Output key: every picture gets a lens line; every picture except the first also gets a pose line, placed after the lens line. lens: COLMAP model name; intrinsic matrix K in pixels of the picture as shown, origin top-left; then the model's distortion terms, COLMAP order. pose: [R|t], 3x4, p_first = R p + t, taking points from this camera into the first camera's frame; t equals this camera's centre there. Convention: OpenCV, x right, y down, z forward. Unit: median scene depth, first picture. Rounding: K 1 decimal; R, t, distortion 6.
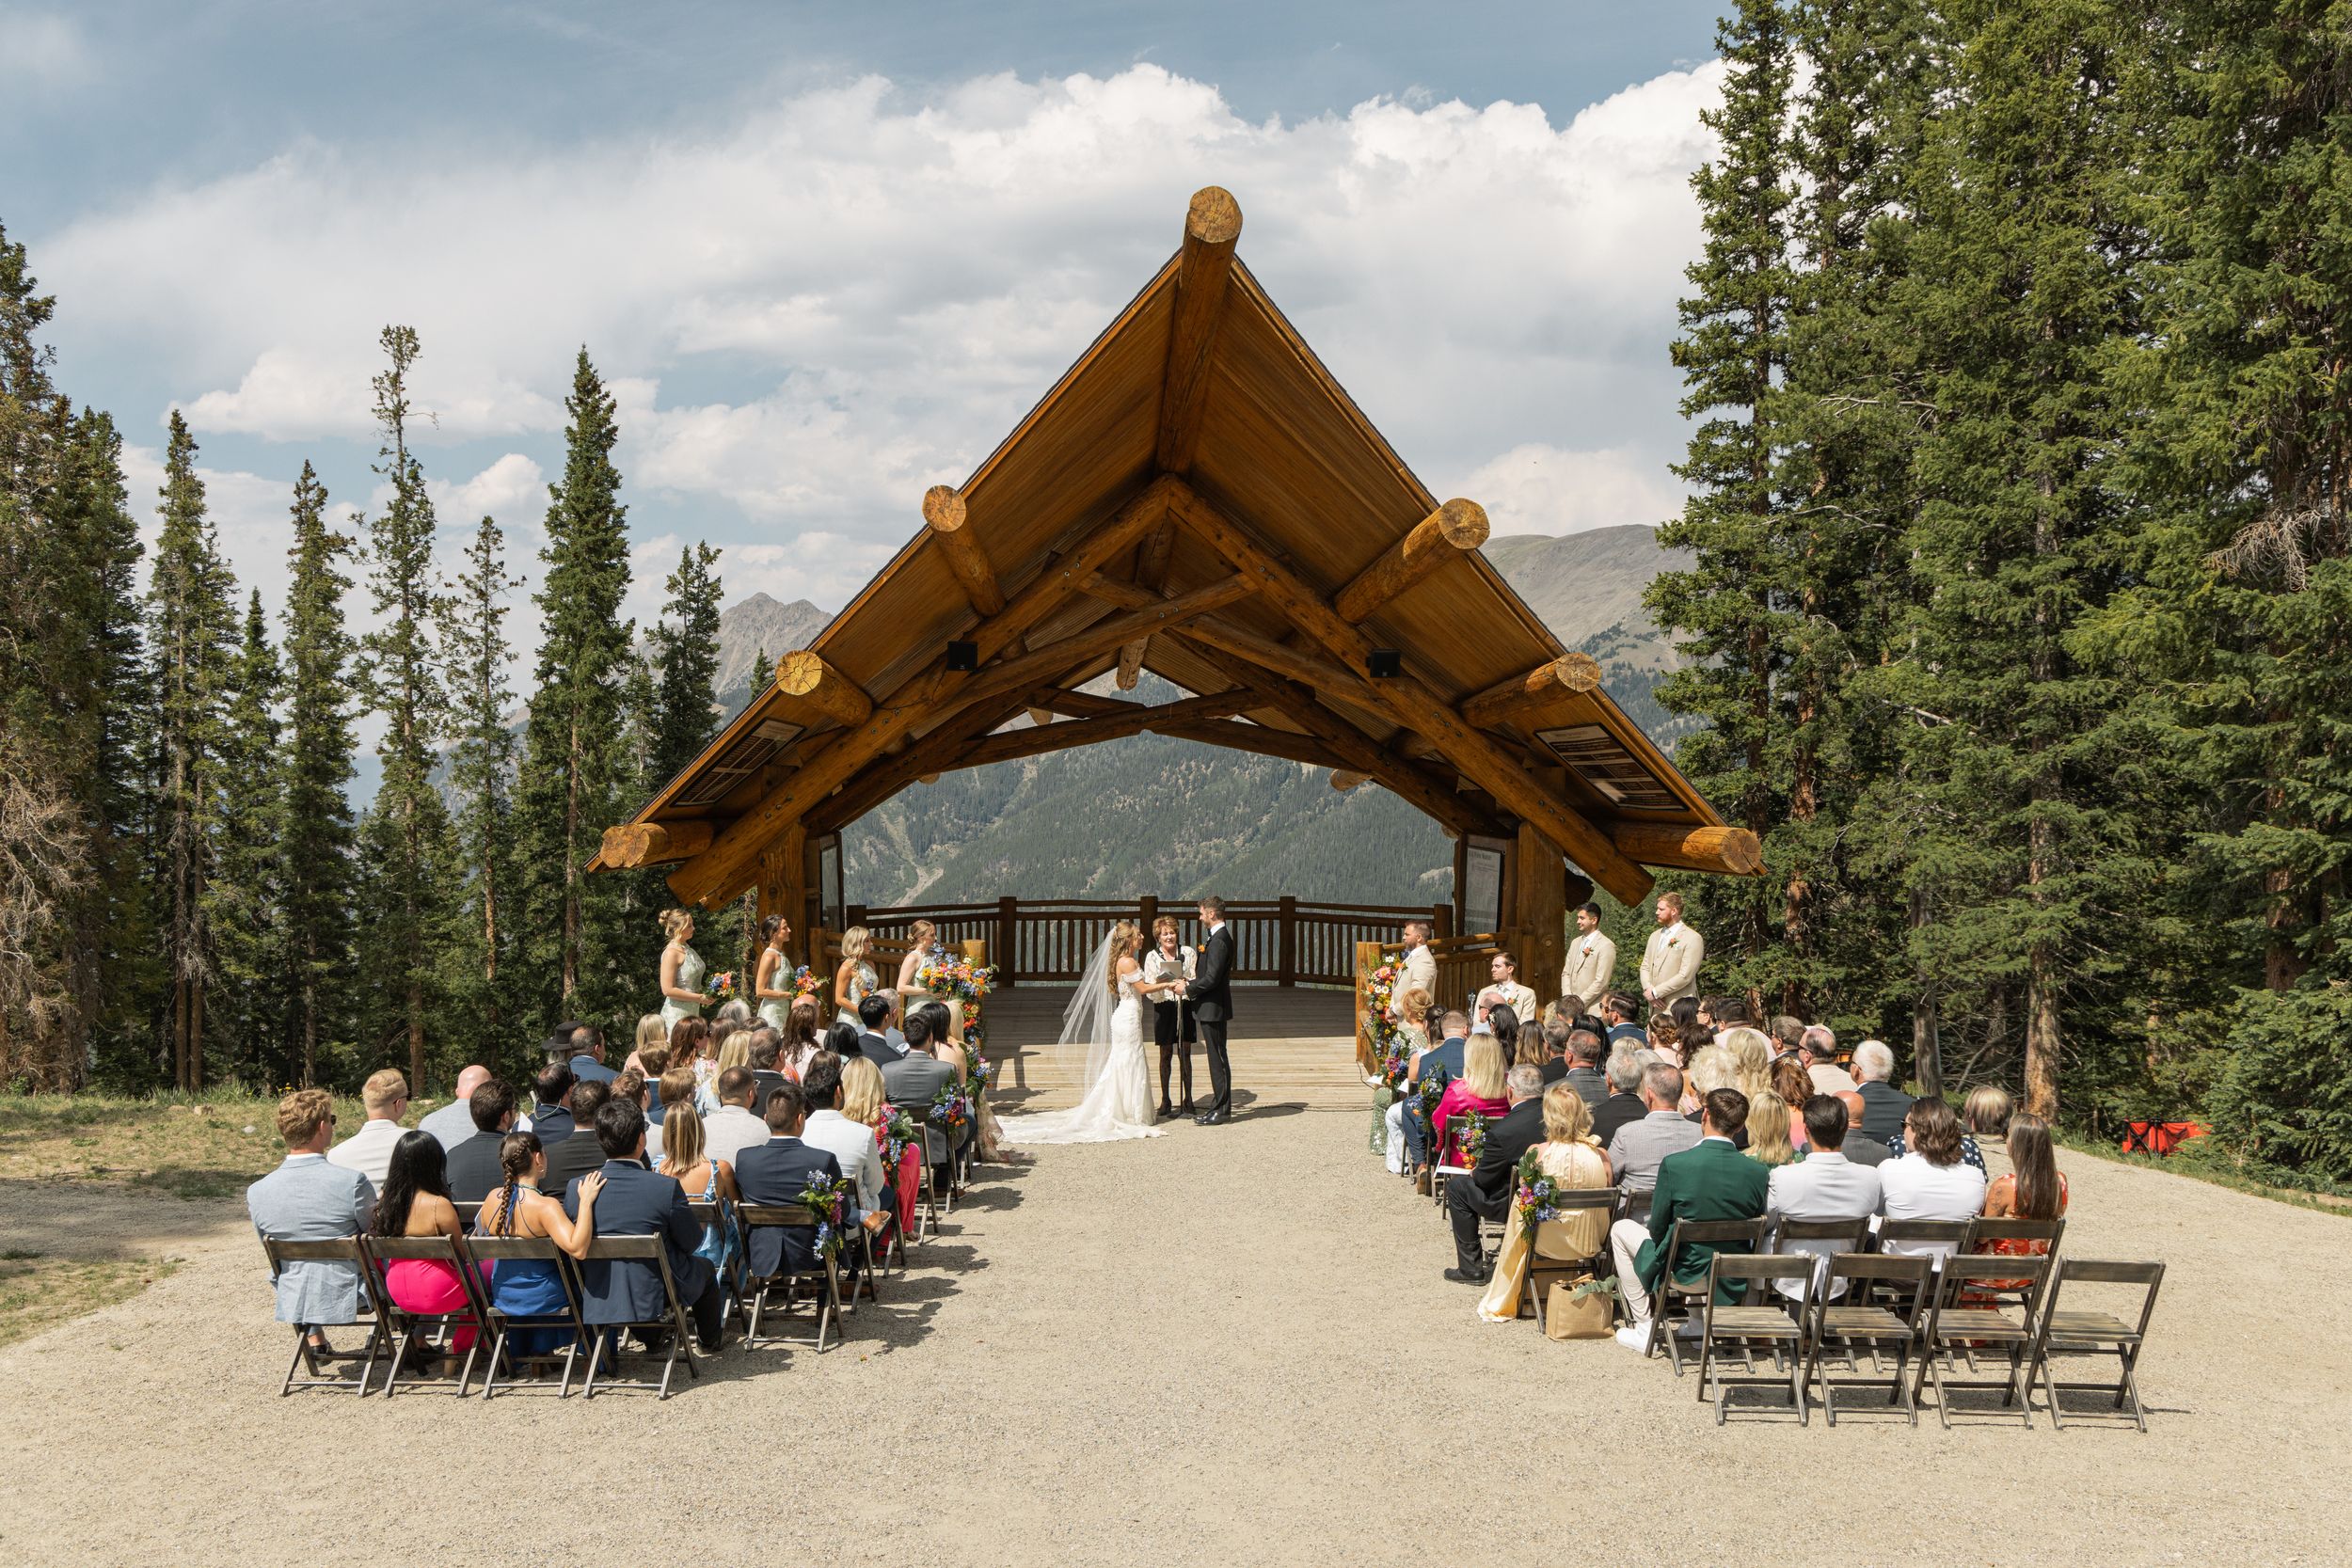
lens RADIAL K [[2175.6, 0, 1176.0], [0, 2175.6, 784.0], [0, 0, 1]] dist [0.039612, 0.019567]
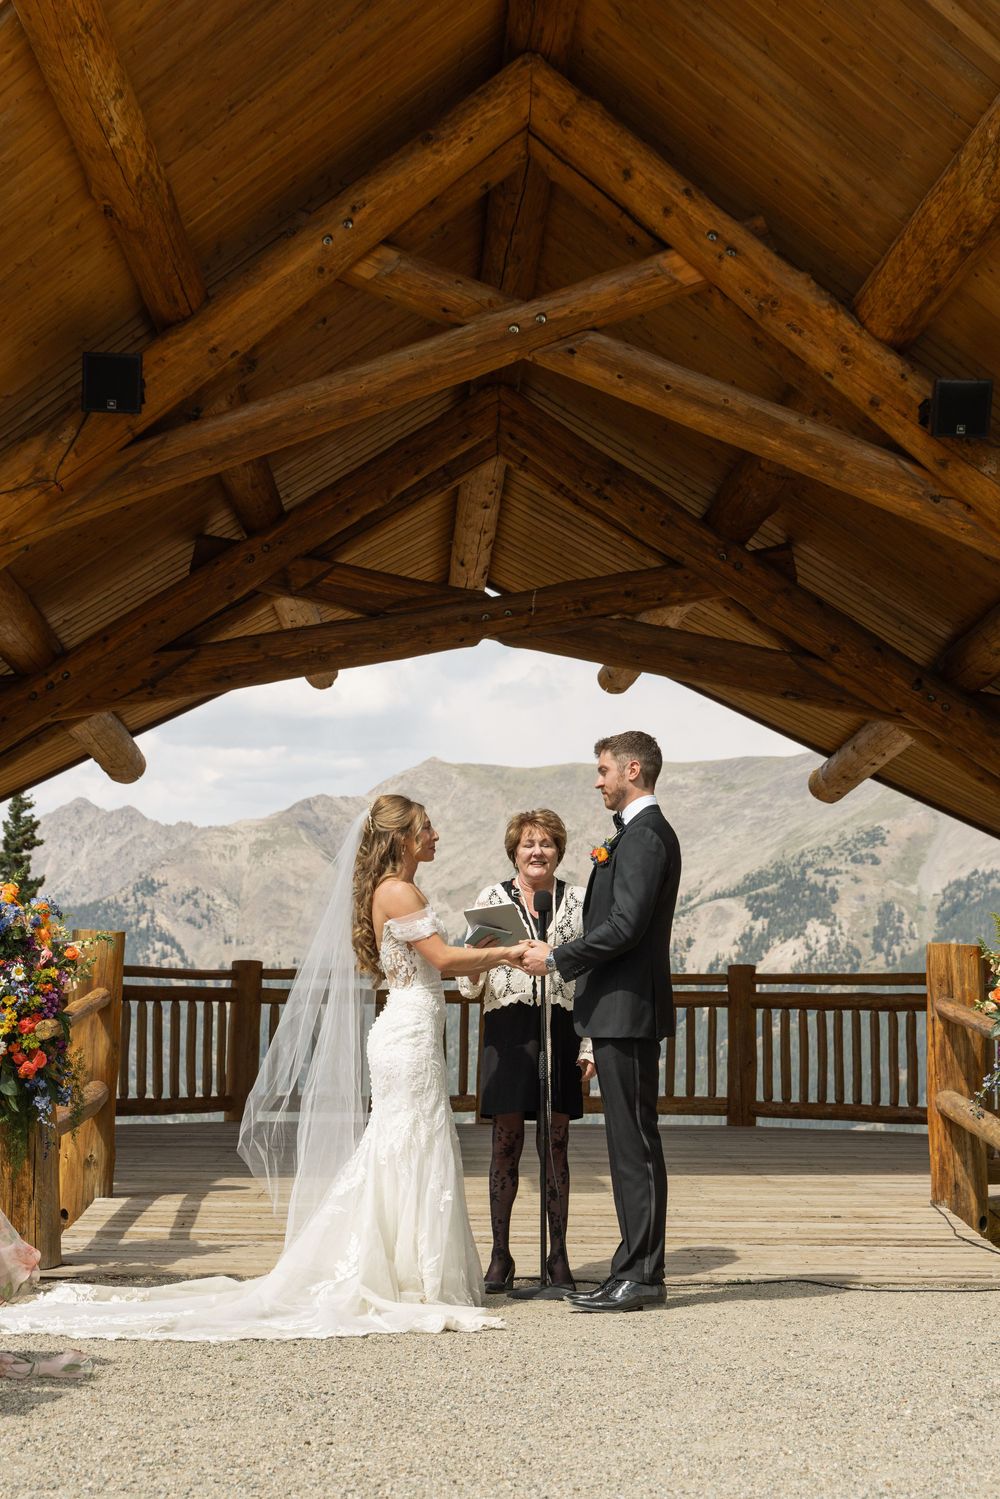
lens RADIAL K [[2502.0, 0, 500.0], [0, 2502.0, 749.5], [0, 0, 1]] dist [0.052708, 0.150478]
pose [[0.999724, 0.004524, -0.023053, 0.003329], [-0.007040, 0.993879, -0.110246, 0.070334], [0.022414, 0.110378, 0.993637, 0.357201]]
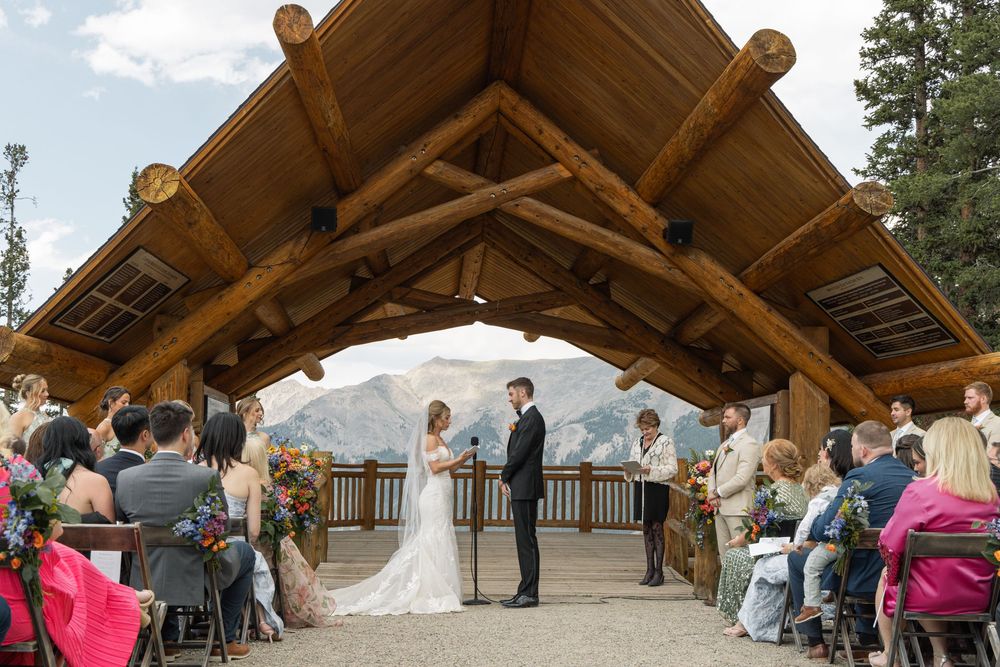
lens RADIAL K [[1185.5, 0, 497.7], [0, 1185.5, 351.5], [0, 0, 1]] dist [-0.011595, -0.018421]
pose [[0.999955, 0.009399, 0.001402, -0.003231], [-0.009184, 0.993729, -0.111435, 0.067281], [-0.002441, 0.111418, 0.993771, 0.298806]]
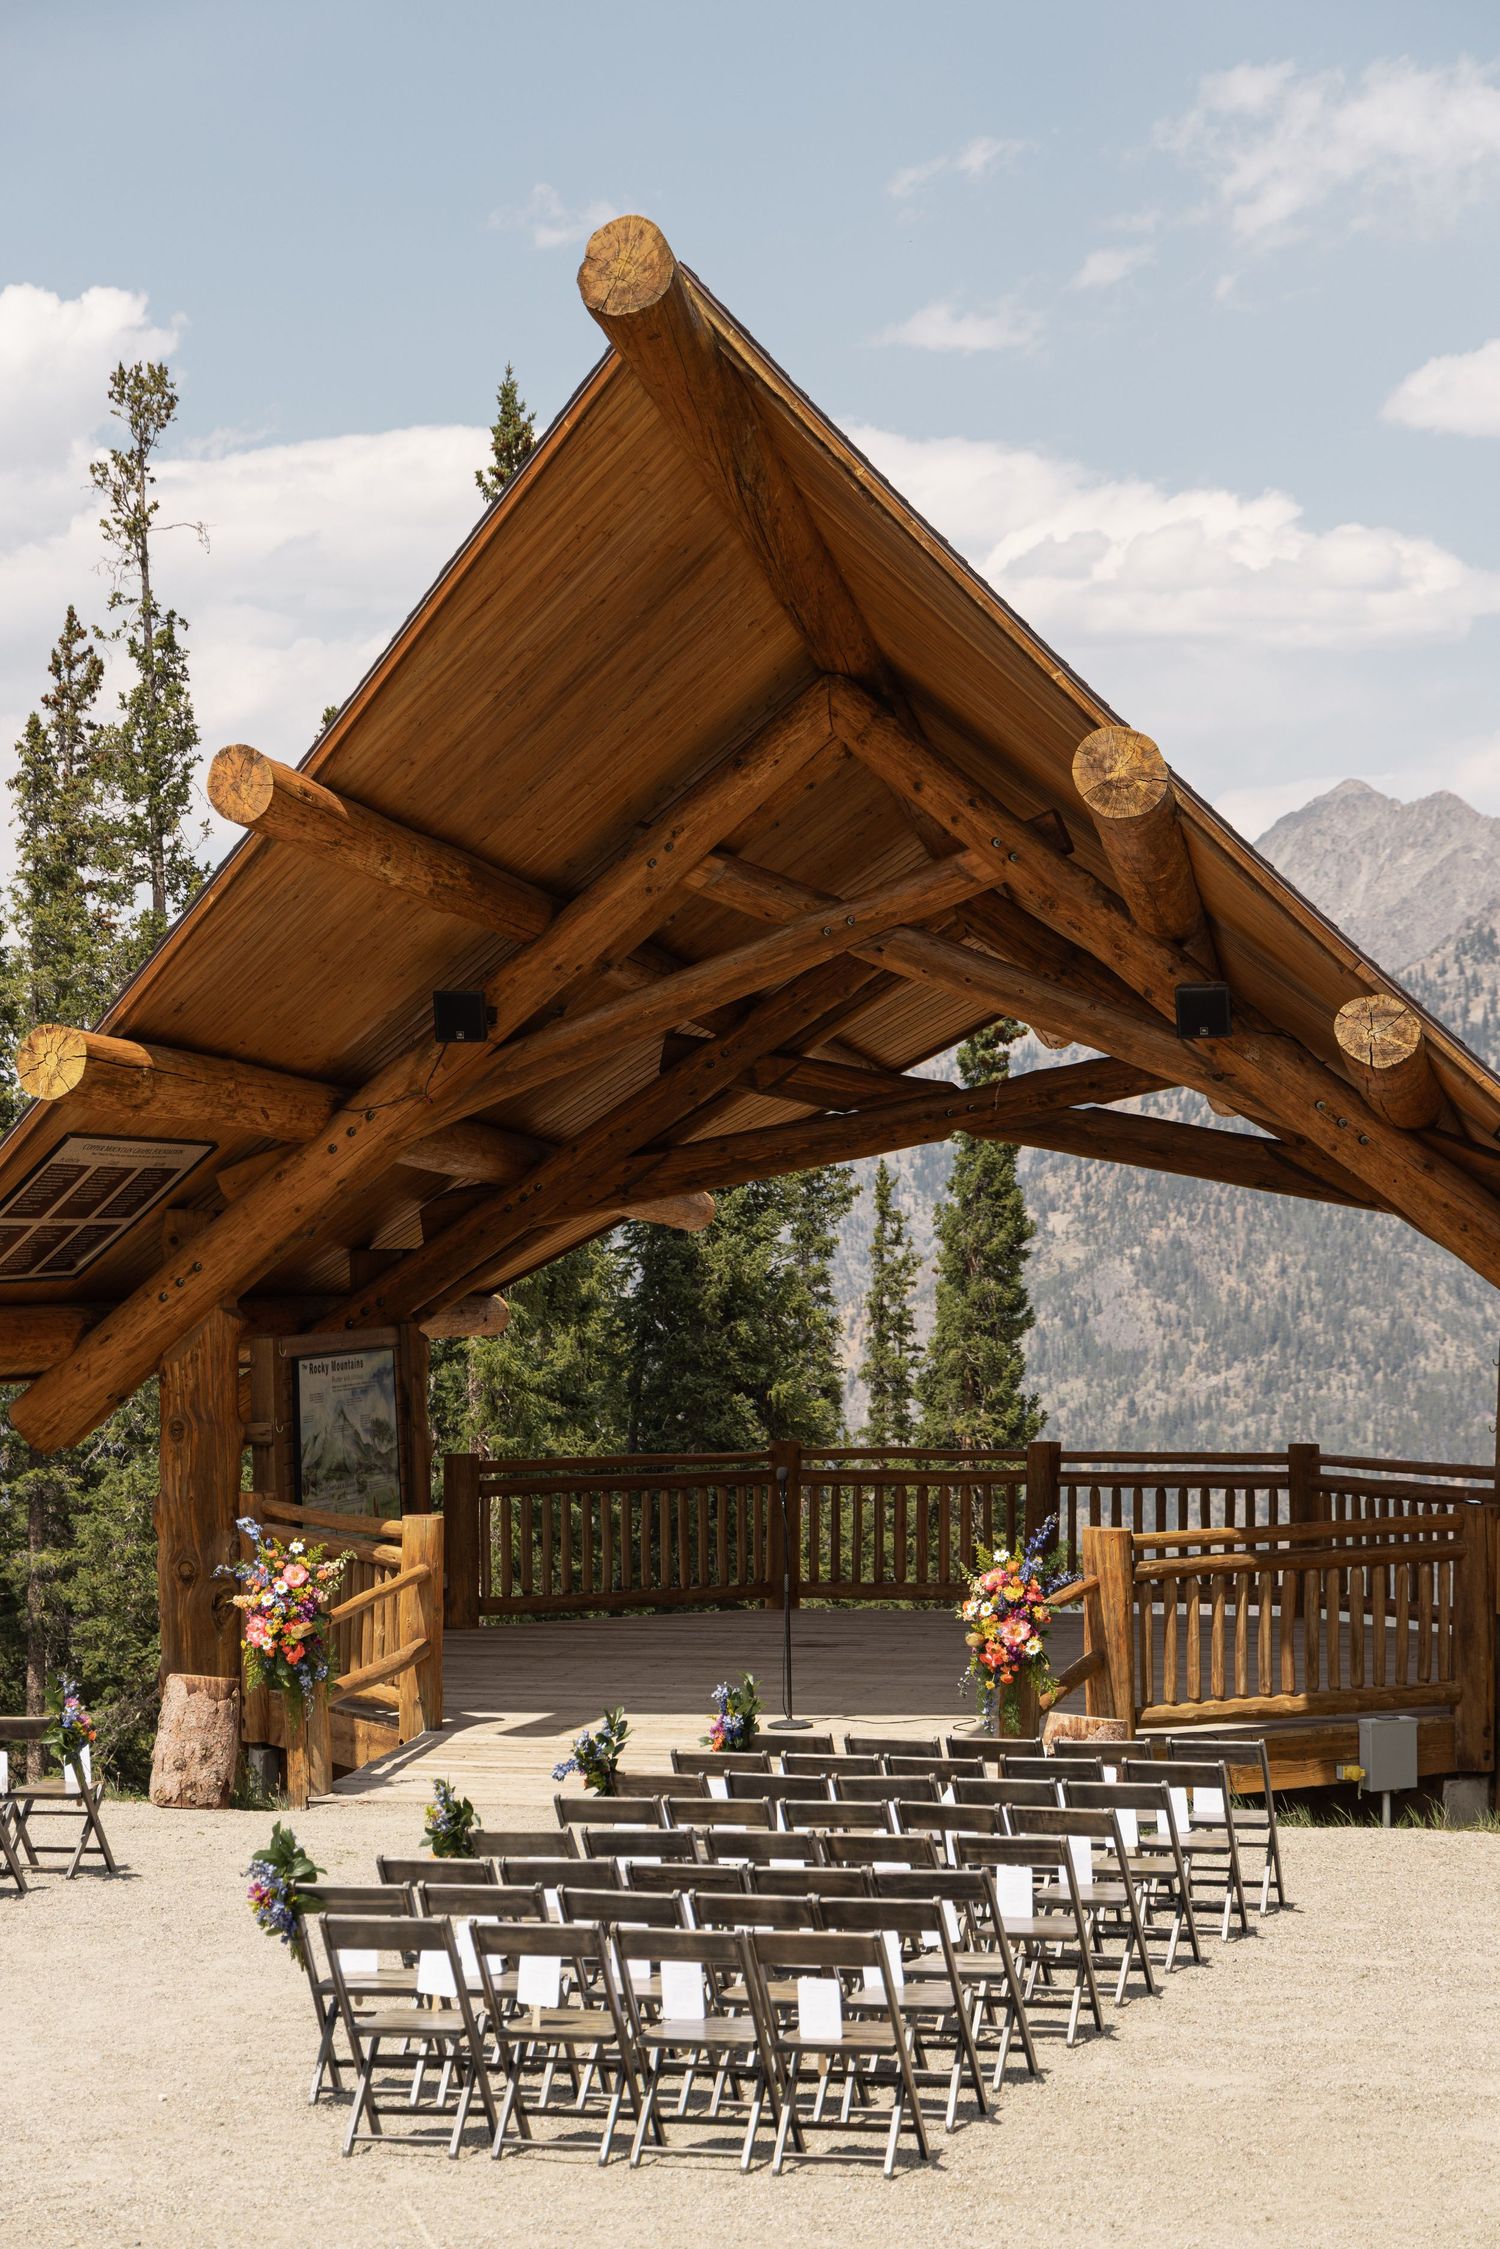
lens RADIAL K [[4852.4, 0, 750.0], [0, 4852.4, 1124.5], [0, 0, 1]] dist [0.014595, 0.043723]
pose [[0.948717, -0.014097, -0.315812, 0.300554], [0.009900, 0.999840, -0.014890, -0.008630], [0.315972, 0.011000, 0.948705, -0.140776]]
